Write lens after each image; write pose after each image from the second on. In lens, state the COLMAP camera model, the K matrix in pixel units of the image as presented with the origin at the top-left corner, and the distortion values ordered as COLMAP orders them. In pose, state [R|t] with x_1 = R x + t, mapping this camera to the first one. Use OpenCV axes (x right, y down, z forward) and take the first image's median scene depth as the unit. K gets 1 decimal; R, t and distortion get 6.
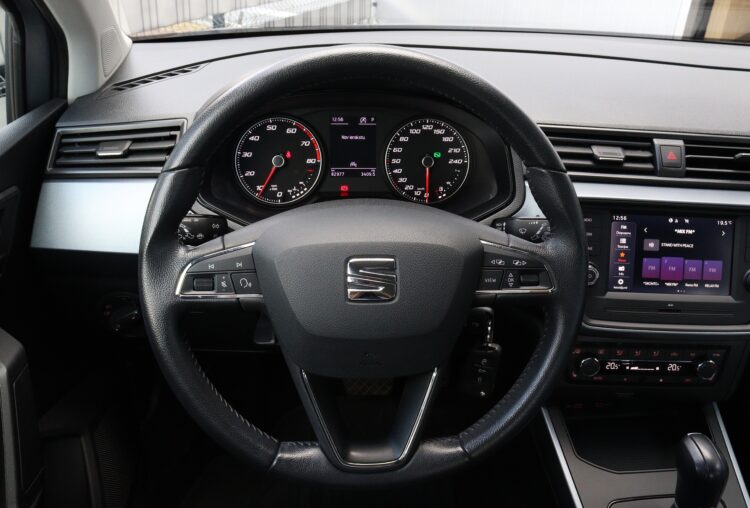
lens RADIAL K [[630.9, 0, 375.6], [0, 630.9, 242.0], [0, 0, 1]] dist [-0.165696, 0.139862]
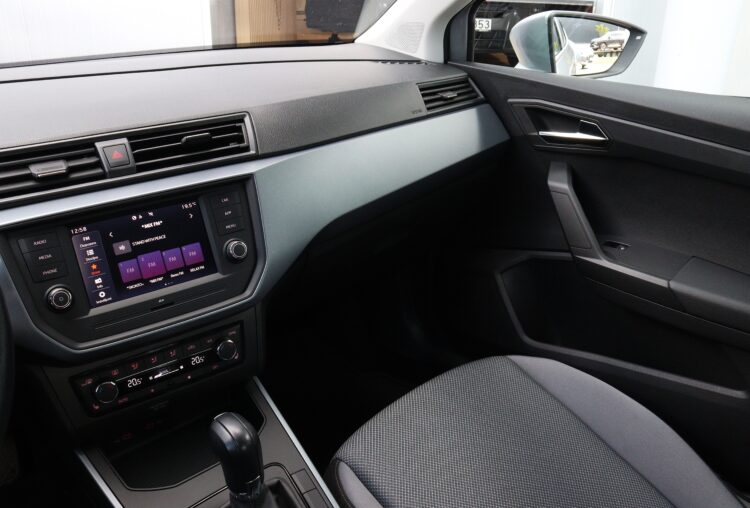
lens RADIAL K [[630.9, 0, 375.6], [0, 630.9, 242.0], [0, 0, 1]] dist [-0.165696, 0.139862]
pose [[0.784243, -0.277114, 0.555132, 0.226309], [0.317106, 0.948053, 0.025275, 0.096817], [-0.533299, 0.156214, 0.831378, -0.014509]]
